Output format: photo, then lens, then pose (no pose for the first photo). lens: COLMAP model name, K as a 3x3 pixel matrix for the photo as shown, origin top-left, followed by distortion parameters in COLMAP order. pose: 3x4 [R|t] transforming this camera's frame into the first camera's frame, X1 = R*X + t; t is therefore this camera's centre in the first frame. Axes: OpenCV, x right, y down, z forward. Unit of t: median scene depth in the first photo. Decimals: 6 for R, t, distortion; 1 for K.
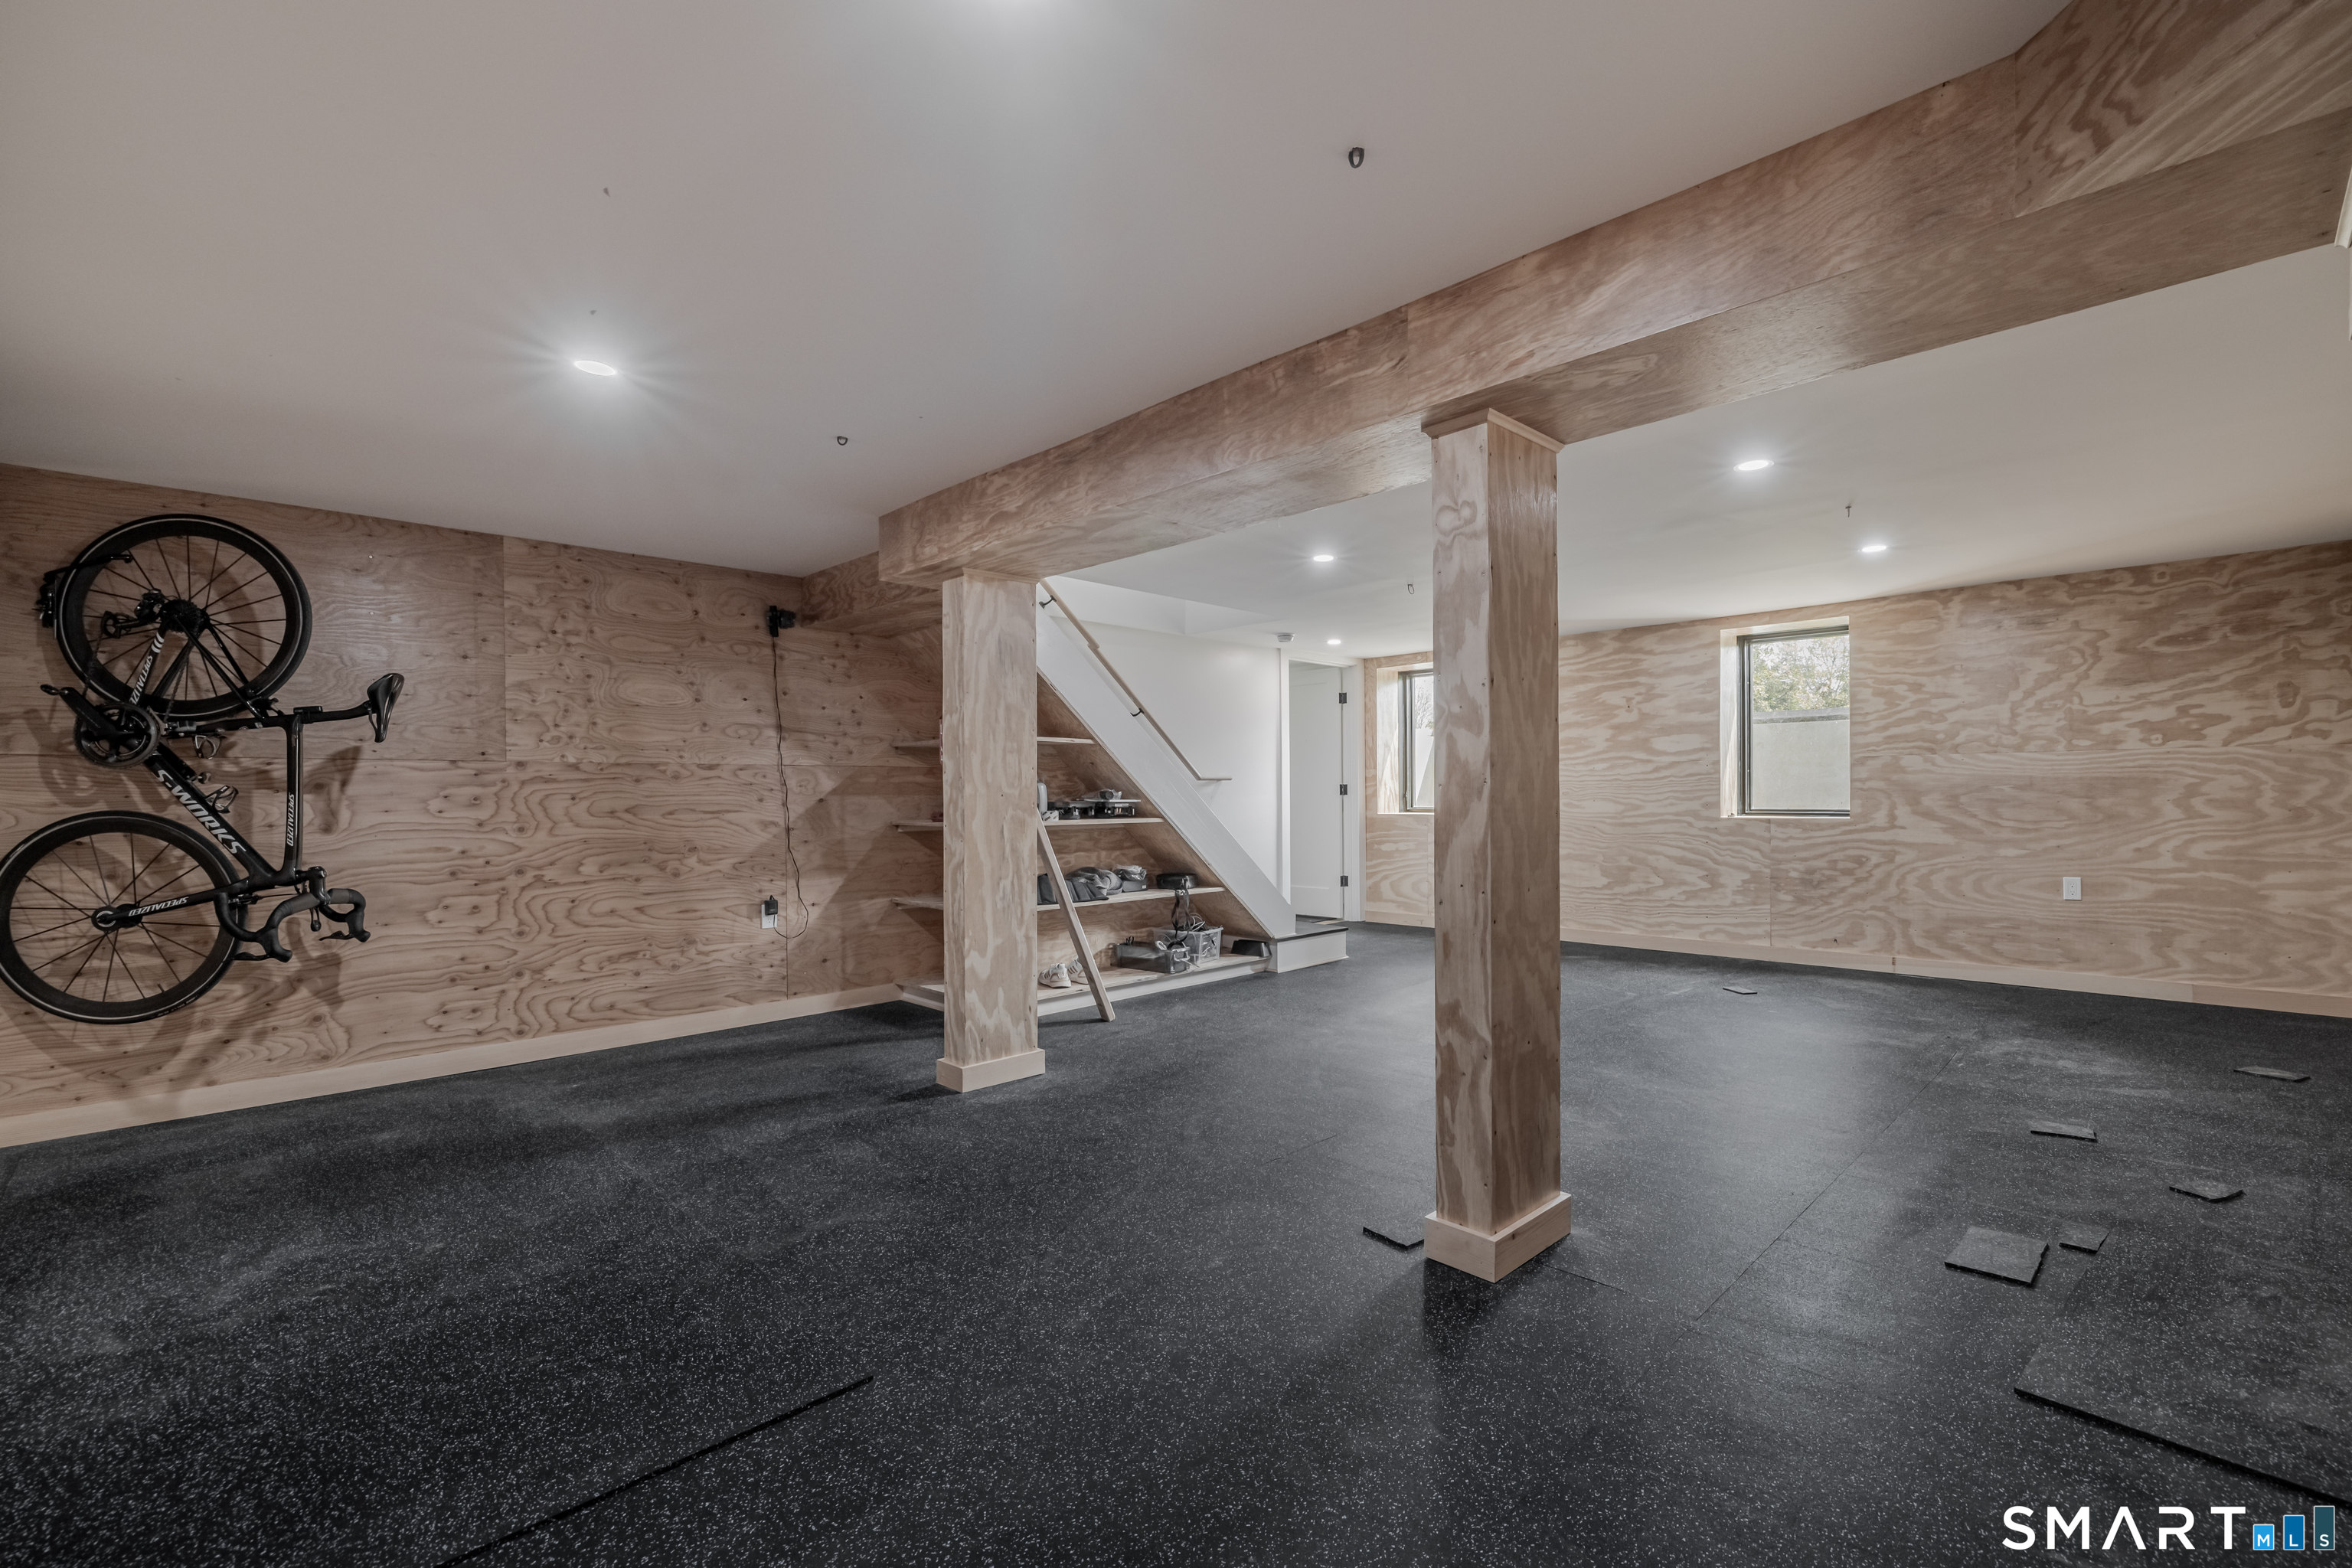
lens RADIAL K [[1007.9, 0, 1176.0], [0, 1007.9, 784.0], [0, 0, 1]] dist [-0.000465, -0.000031]
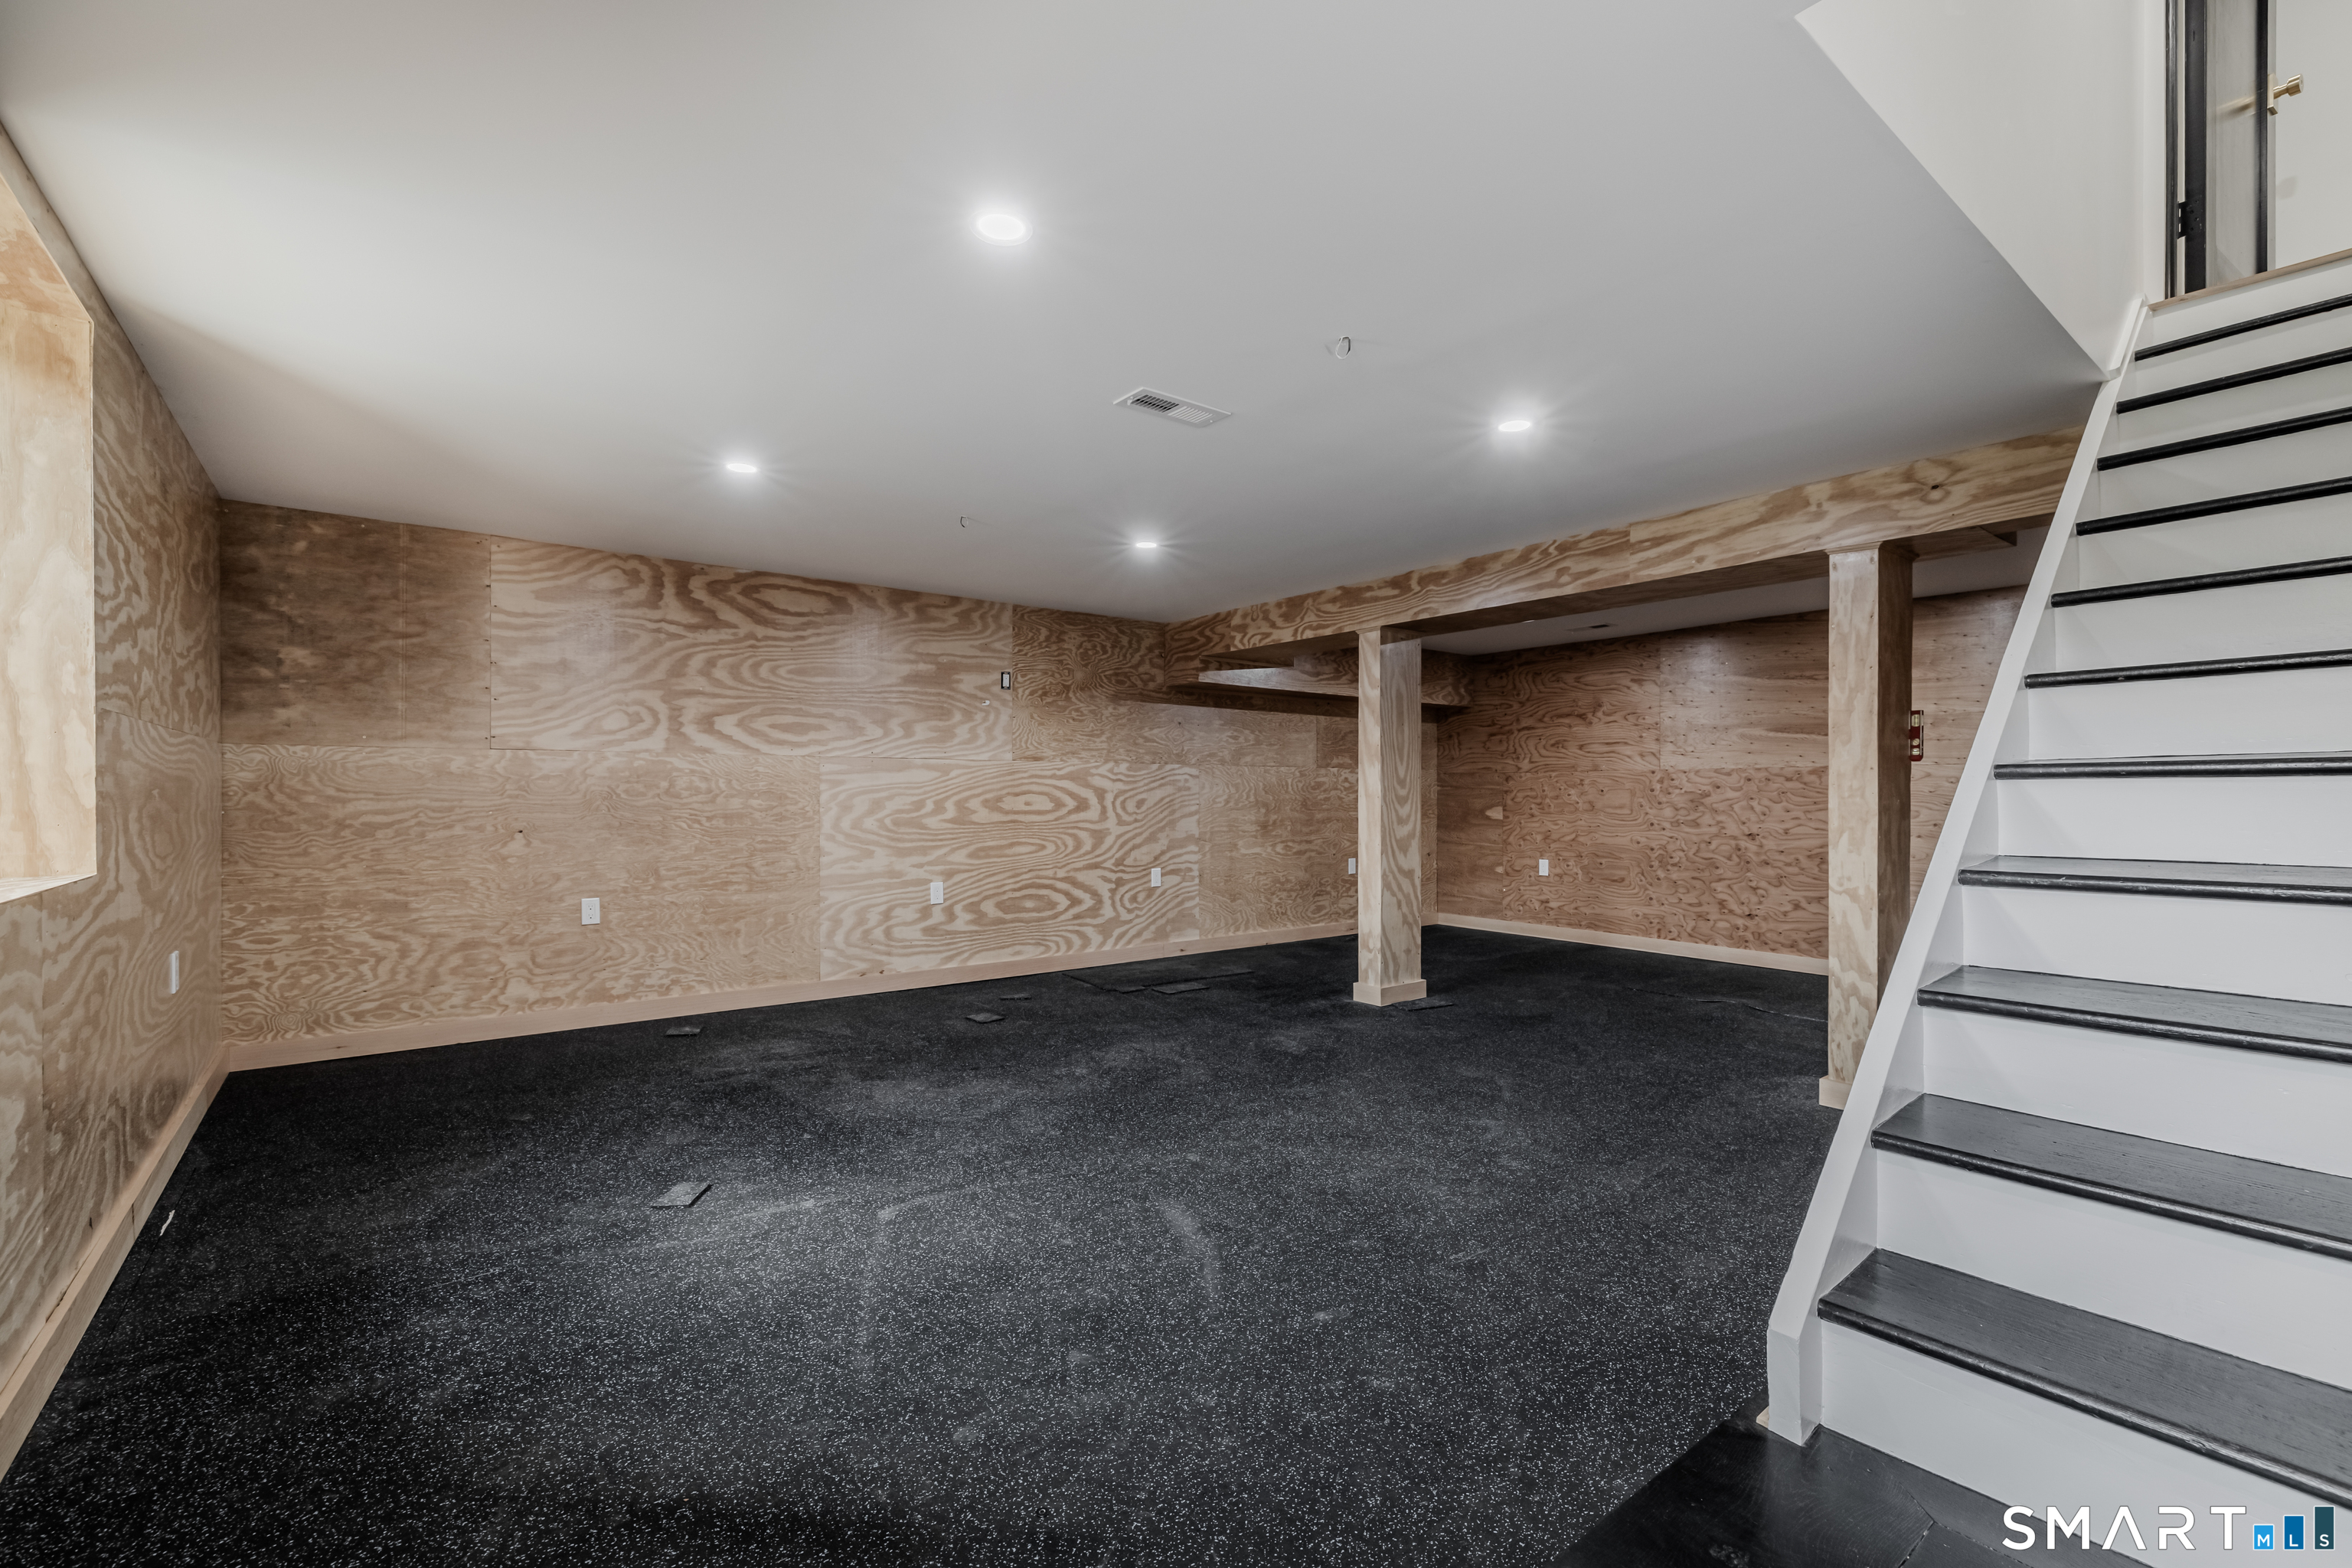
lens RADIAL K [[1007.9, 0, 1176.0], [0, 1007.9, 784.0], [0, 0, 1]] dist [-0.000465, -0.000031]
pose [[-0.995973, 0.006567, 0.089418, 0.377064], [0.005213, 0.999868, -0.015361, 0.015372], [-0.089507, -0.014833, -0.995876, 2.066312]]
